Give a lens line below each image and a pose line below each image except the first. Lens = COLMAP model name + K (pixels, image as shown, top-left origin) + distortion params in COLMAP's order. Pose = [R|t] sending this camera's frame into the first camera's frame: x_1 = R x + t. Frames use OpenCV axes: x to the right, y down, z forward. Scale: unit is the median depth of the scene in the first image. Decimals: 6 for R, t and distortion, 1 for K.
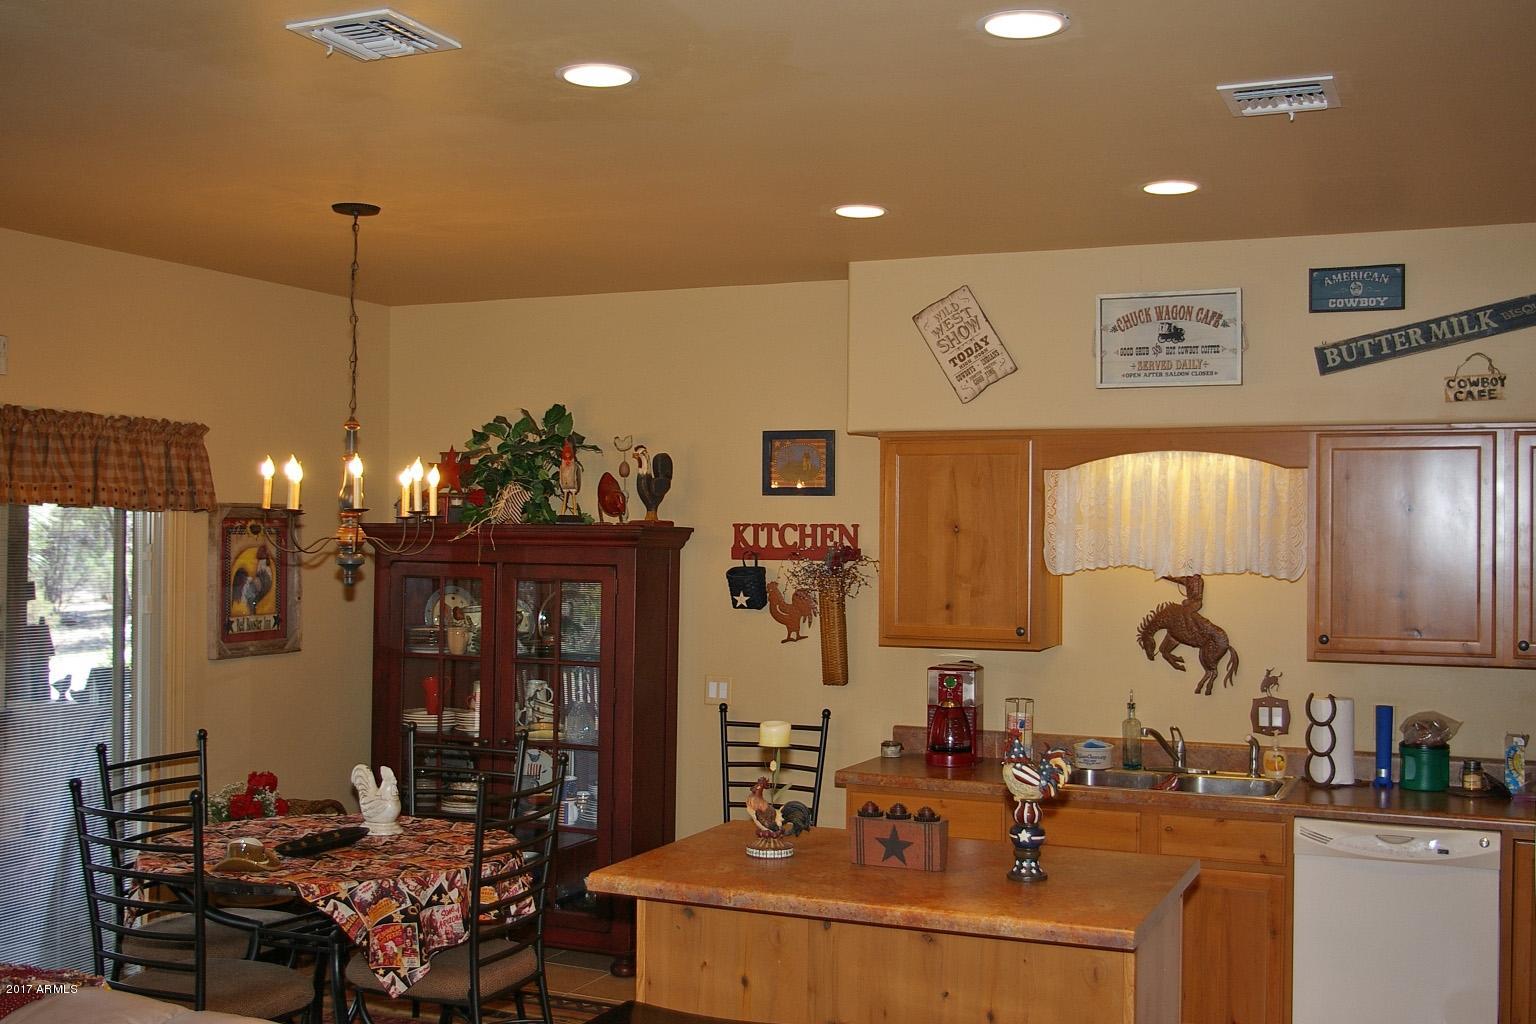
lens RADIAL K [[1625.8, 0, 768.5], [0, 1625.8, 518.0], [0, 0, 1]] dist [-0.058271, 0.029208]
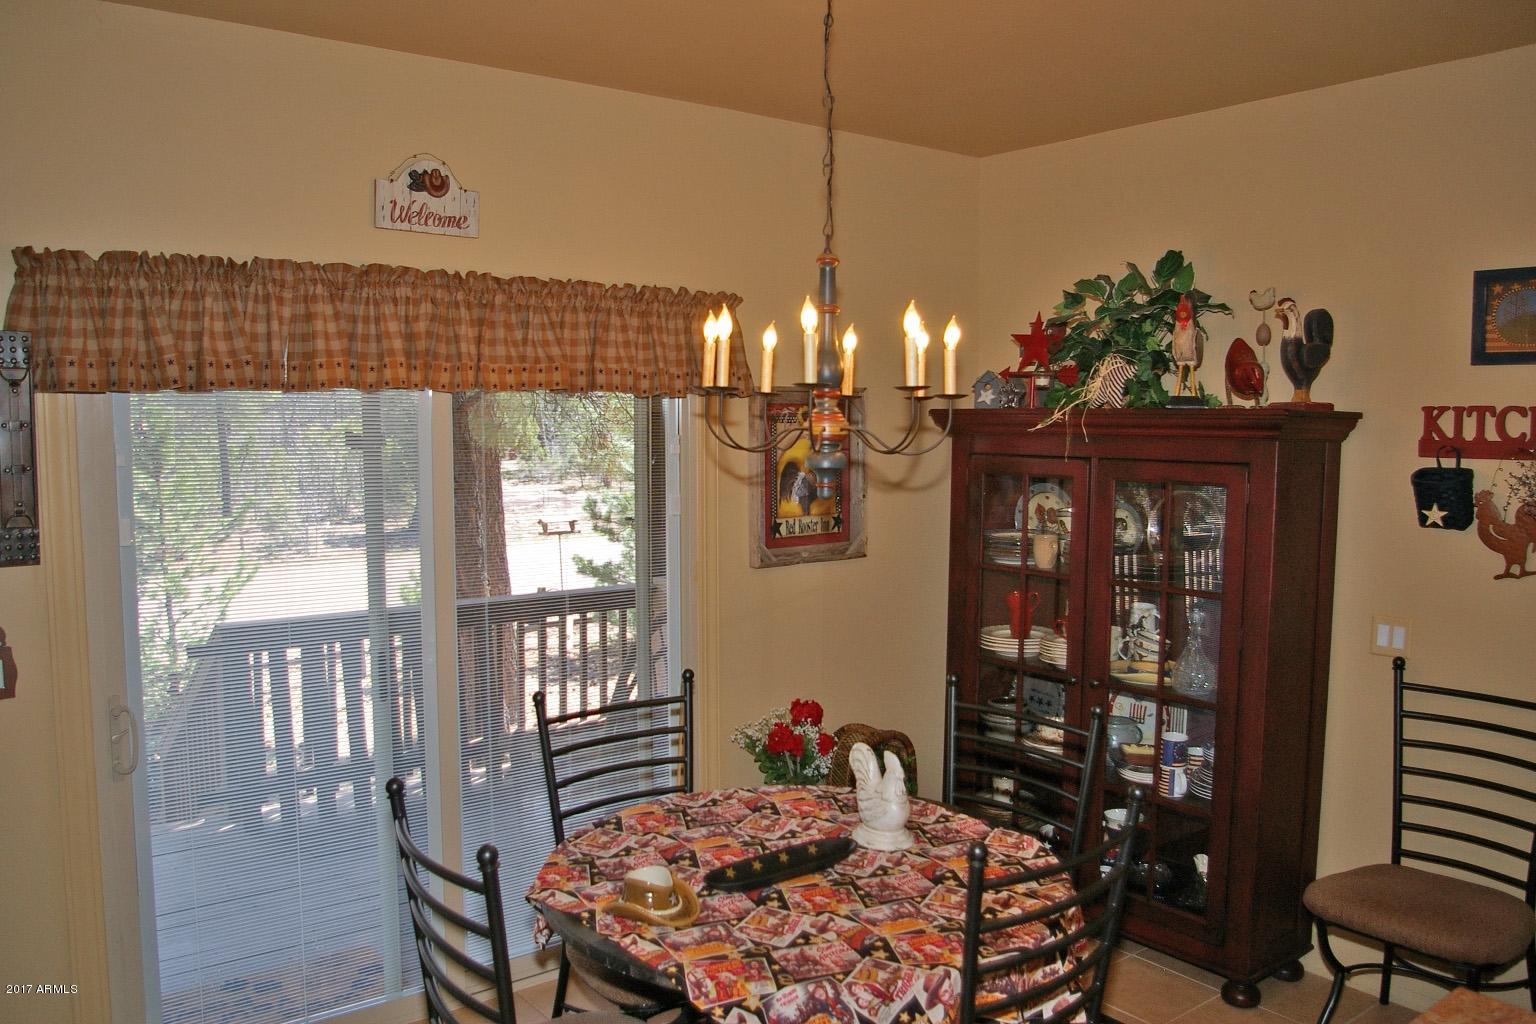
lens RADIAL K [[1192.6, 0, 774.2], [0, 1192.6, 518.6], [0, 0, 1]] dist [-0.092009, 0.041336]
pose [[0.883277, 0.032790, -0.467703, -0.037247], [0.010839, 0.995857, 0.090289, 0.003740], [0.468726, -0.084819, 0.879262, 0.471946]]
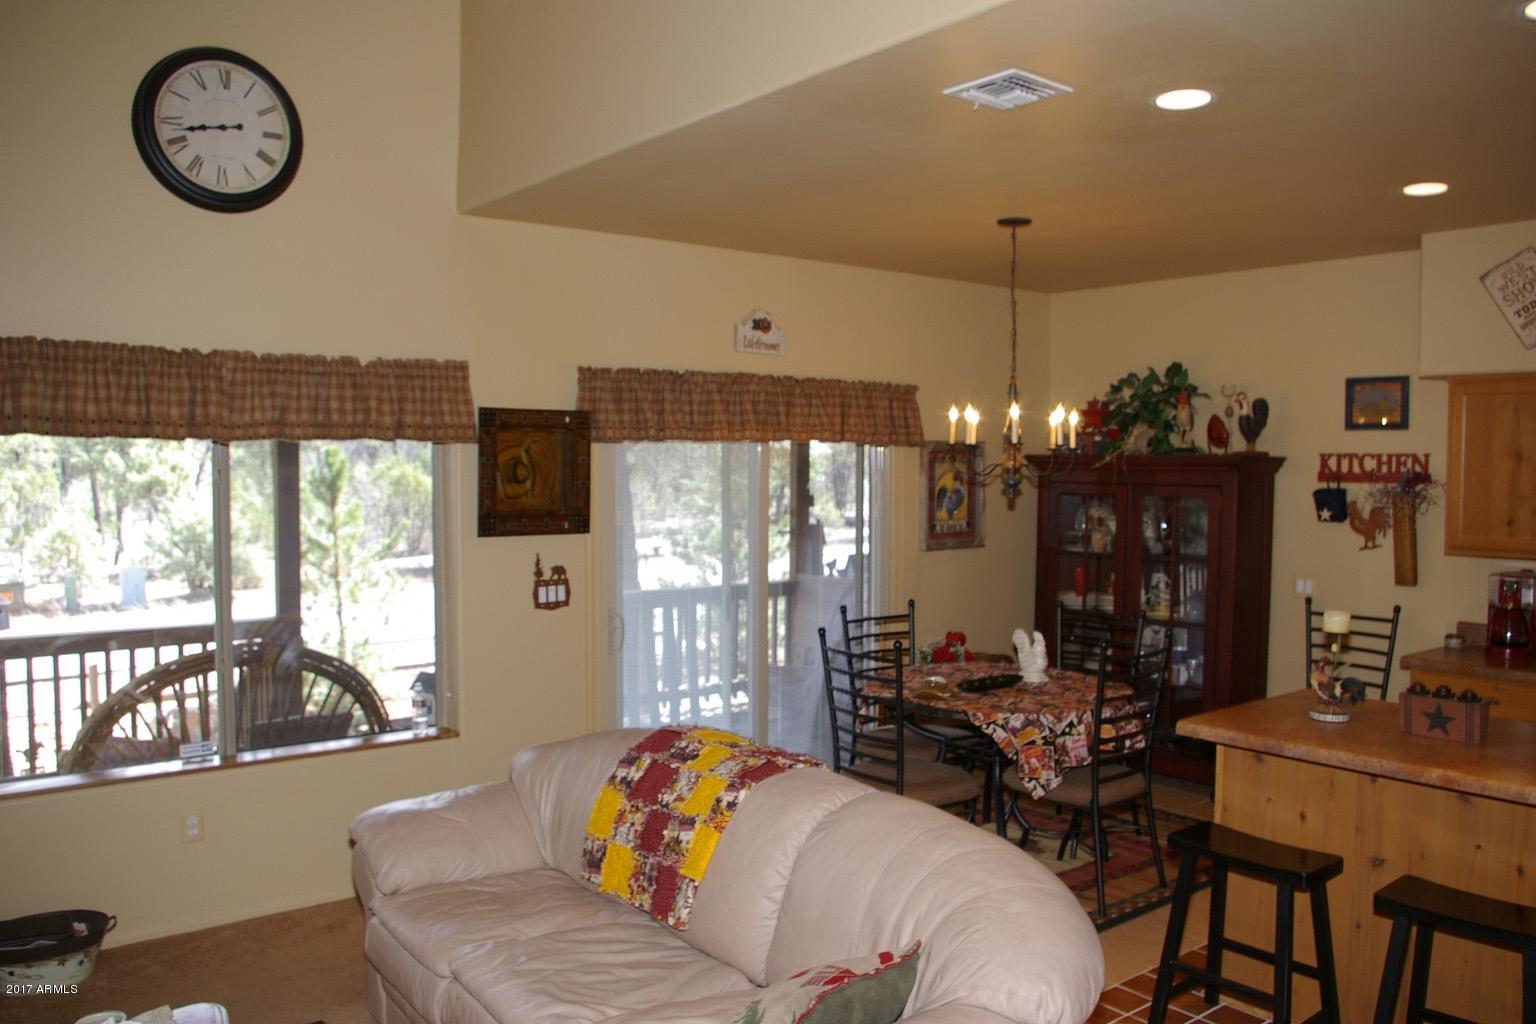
lens RADIAL K [[1192.6, 0, 774.2], [0, 1192.6, 518.6], [0, 0, 1]] dist [-0.092009, 0.041336]
pose [[0.888545, 0.017704, -0.458447, 0.021489], [0.007853, 0.998522, 0.053780, 0.002017], [0.458722, -0.051386, 0.887093, 0.011855]]
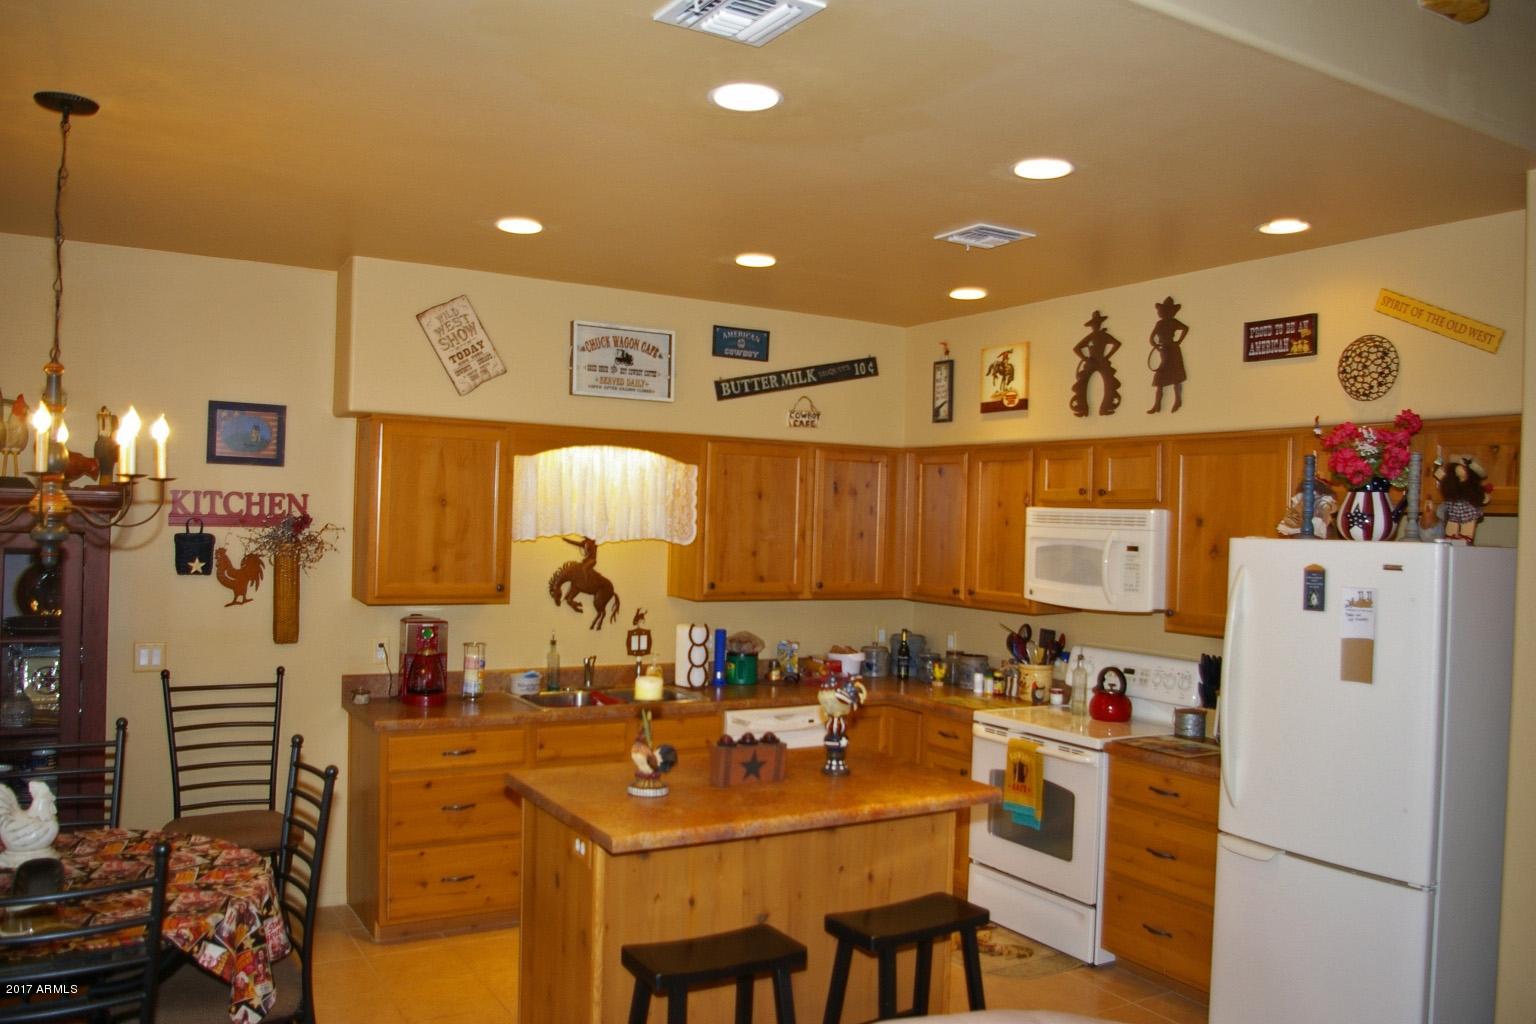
lens RADIAL K [[1215.8, 0, 768.0], [0, 1215.8, 512.0], [0, 0, 1]] dist [-0.088207, 0.045053]
pose [[0.577245, 0.009202, 0.816519, -0.462413], [-0.031902, 0.999427, 0.011290, -0.003347], [-0.815948, -0.032566, 0.577208, 0.311425]]
